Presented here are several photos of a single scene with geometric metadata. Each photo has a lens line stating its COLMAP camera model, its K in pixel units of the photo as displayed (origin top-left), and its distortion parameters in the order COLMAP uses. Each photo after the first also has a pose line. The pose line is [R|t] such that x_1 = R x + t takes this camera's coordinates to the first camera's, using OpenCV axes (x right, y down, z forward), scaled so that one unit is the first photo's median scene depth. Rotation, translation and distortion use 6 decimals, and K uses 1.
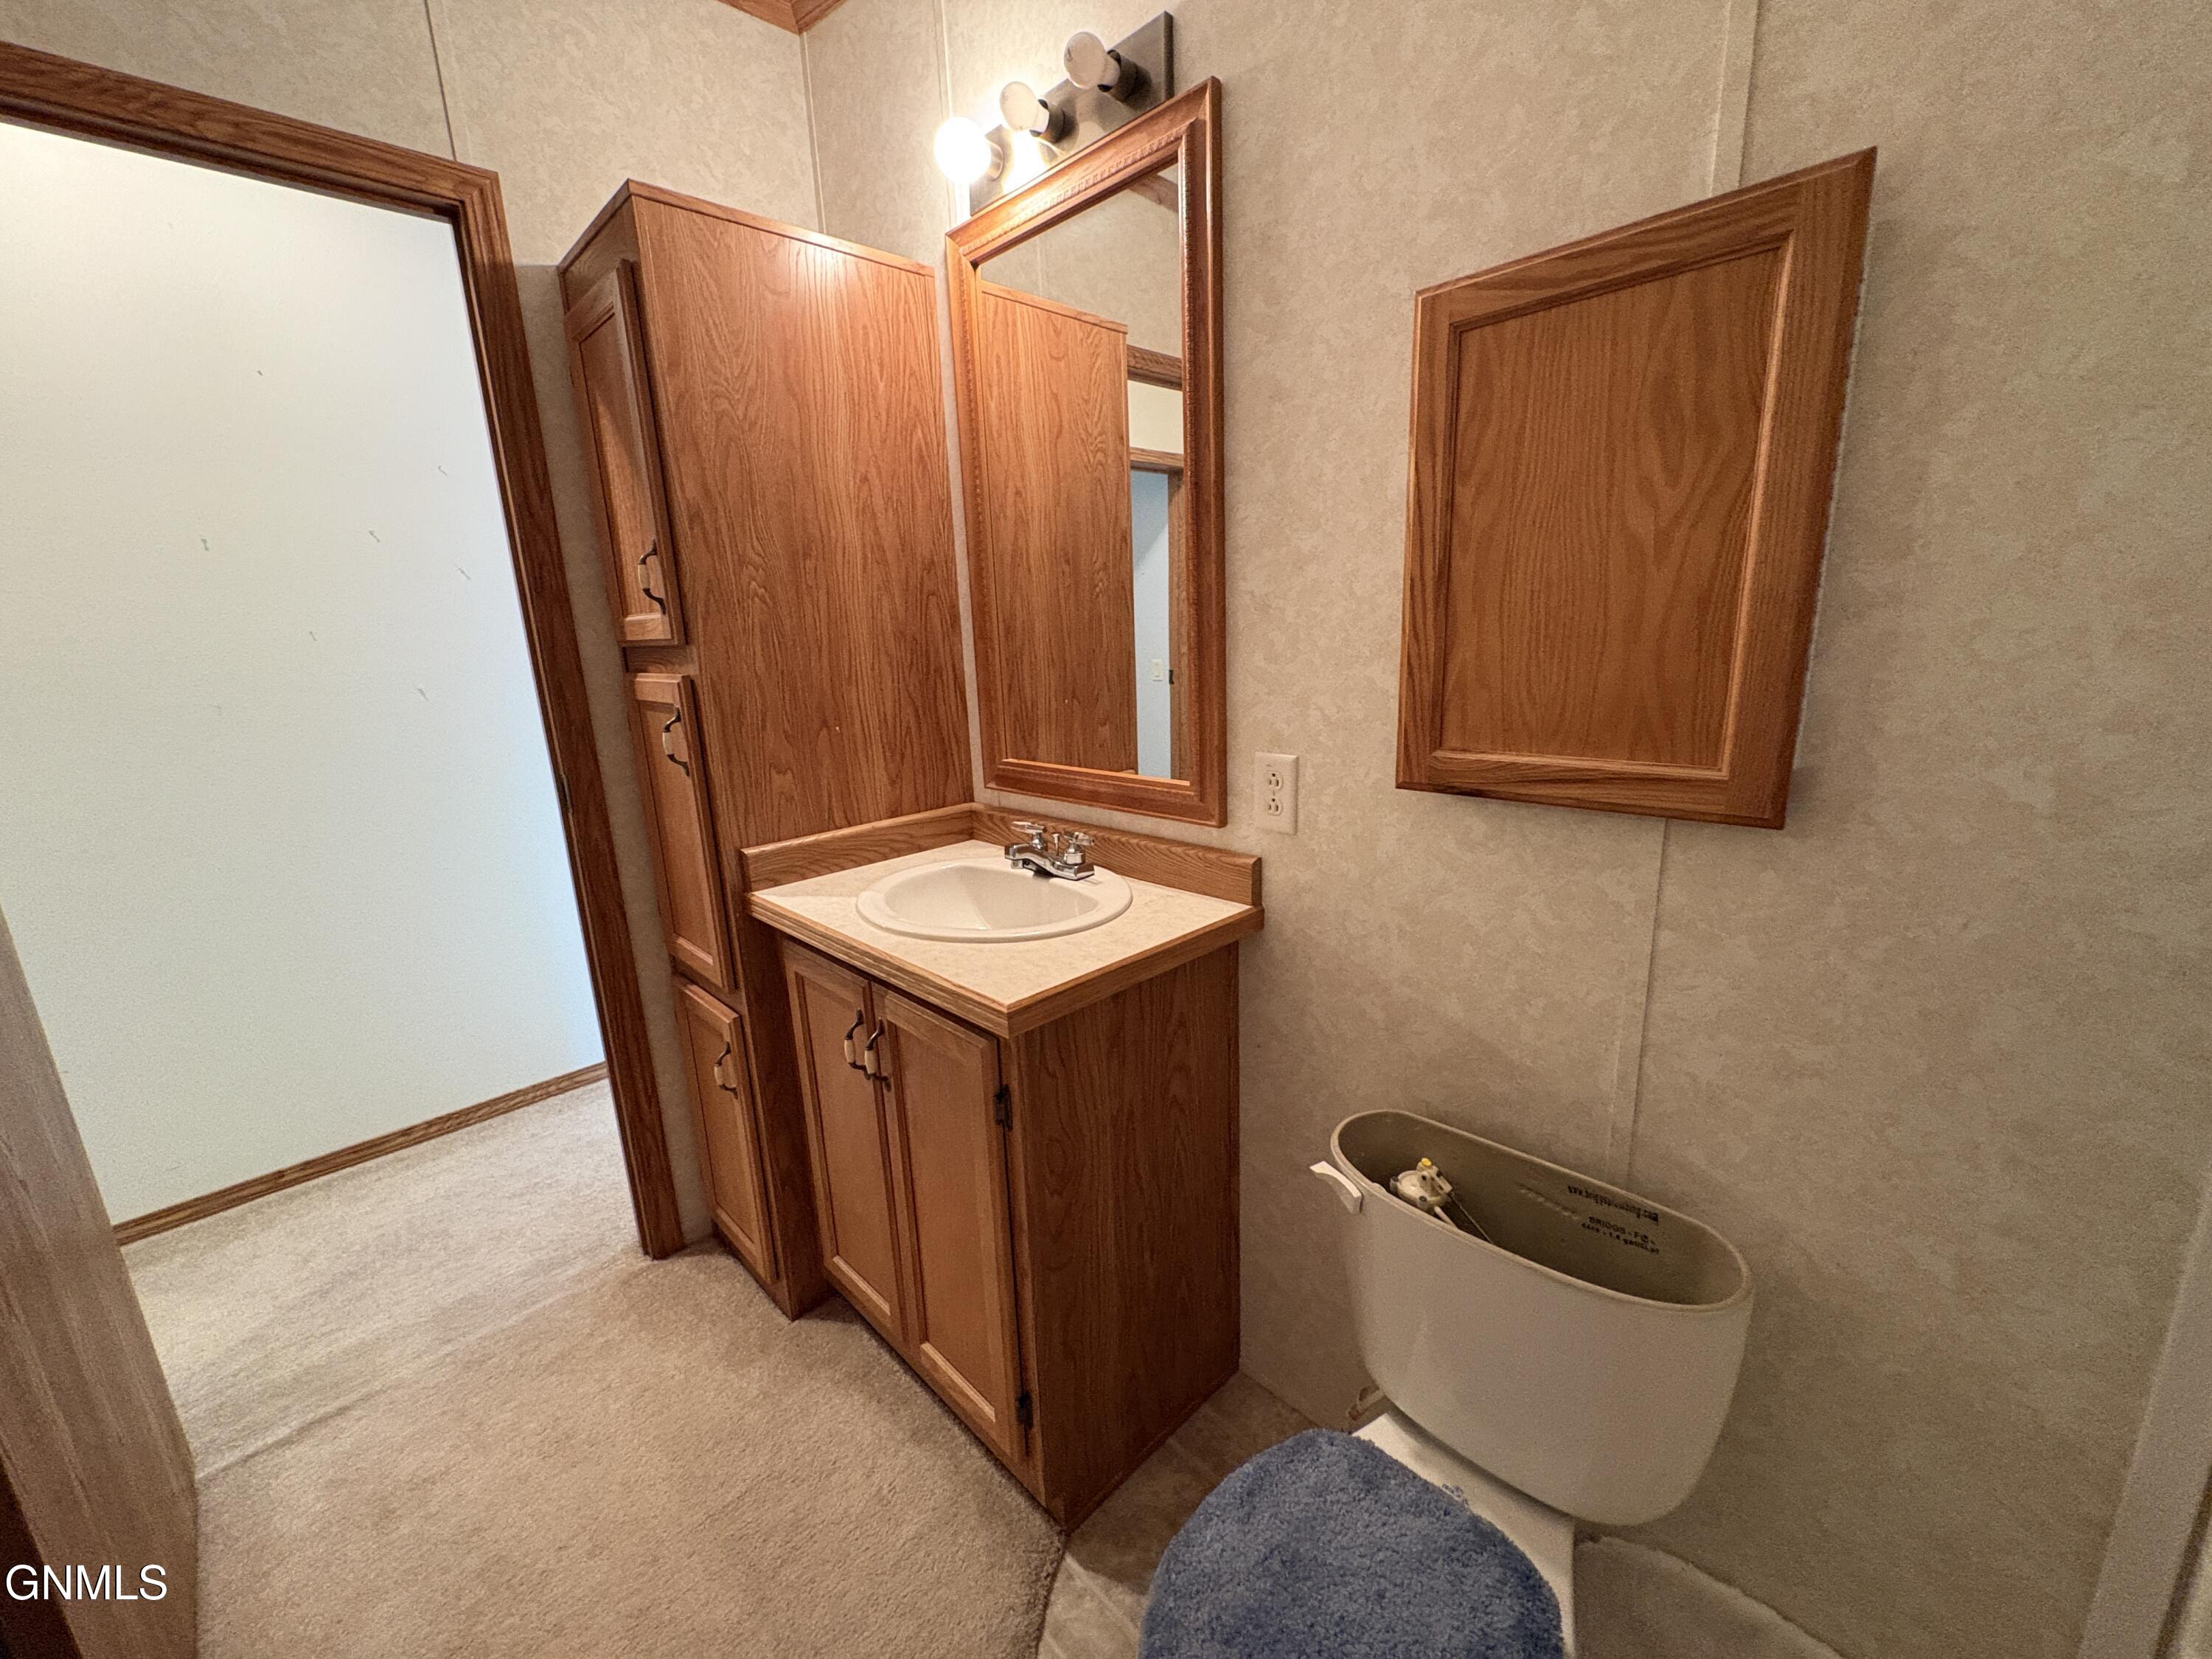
lens RADIAL K [[879.4, 0, 1113.0], [0, 879.4, 824.4], [0, 0, 1]] dist [-0.006589, -0.000039]
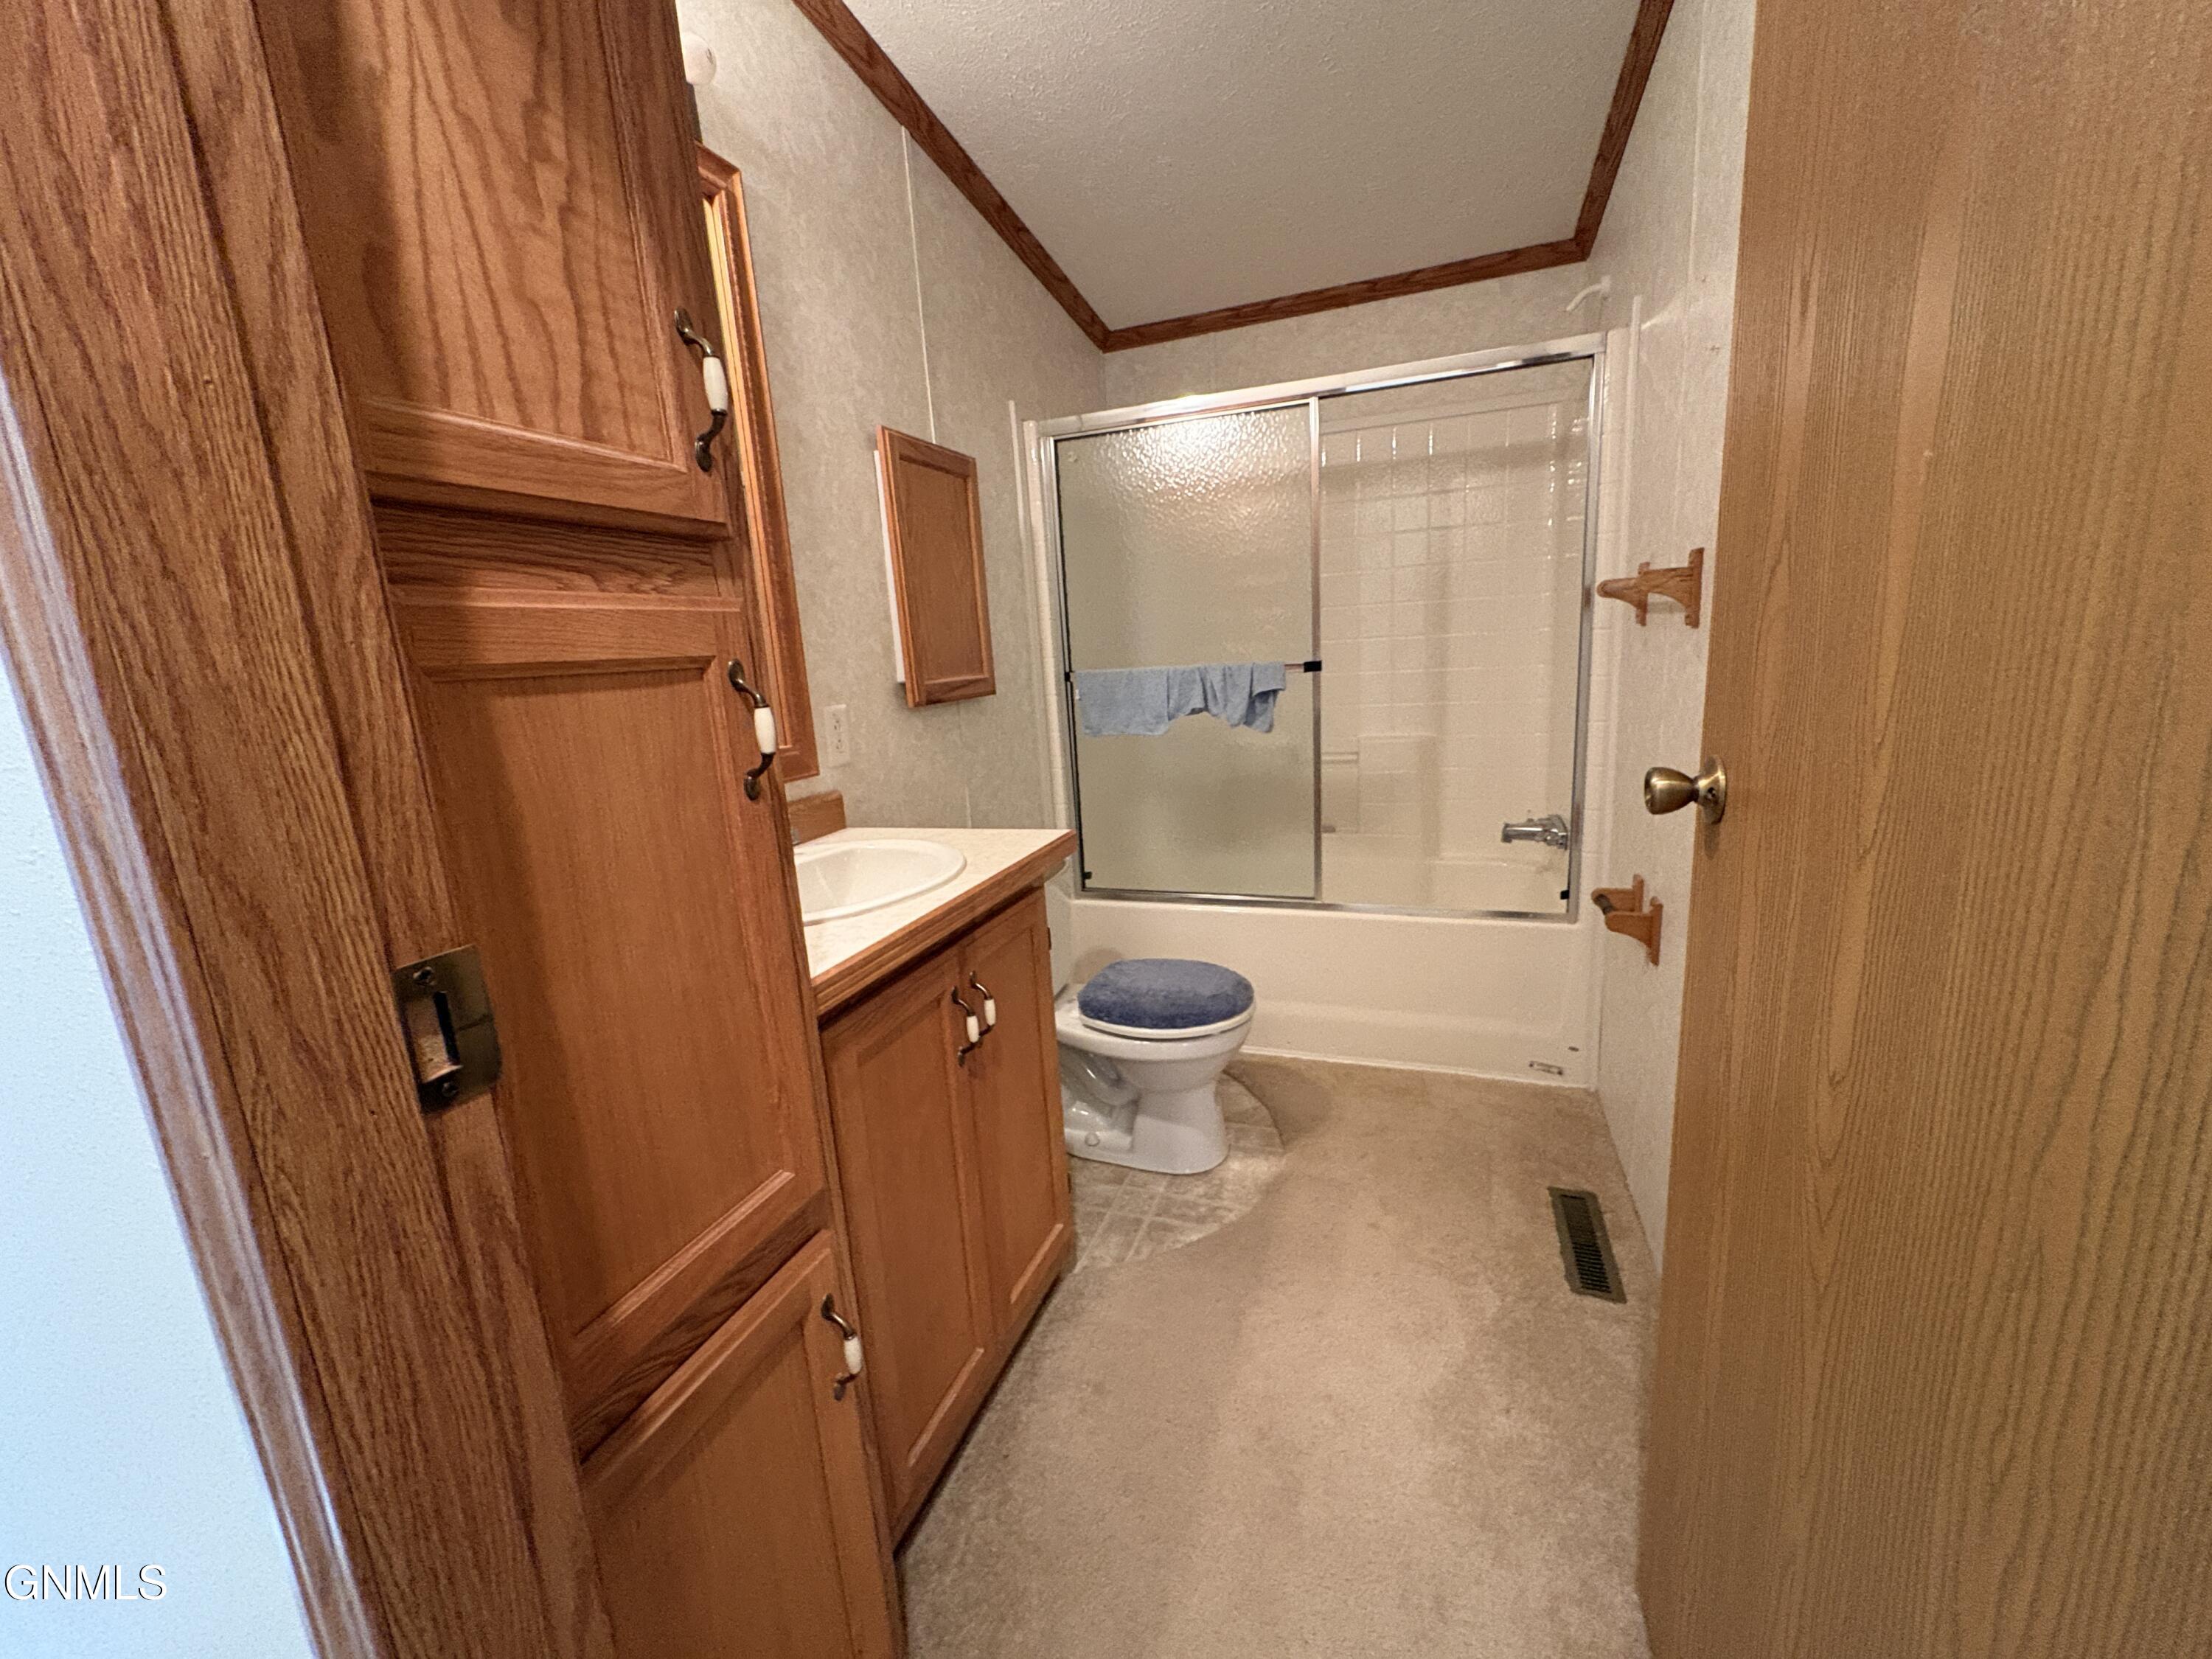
lens RADIAL K [[879.4, 0, 1110.6], [0, 879.4, 832.8], [0, 0, 1]] dist [-0.006589, -0.000039]
pose [[-0.428171, -0.122883, 0.895304, -1.011162], [0.275803, 0.925676, 0.258953, -0.110535], [-0.860582, 0.357804, -0.362456, 0.996557]]
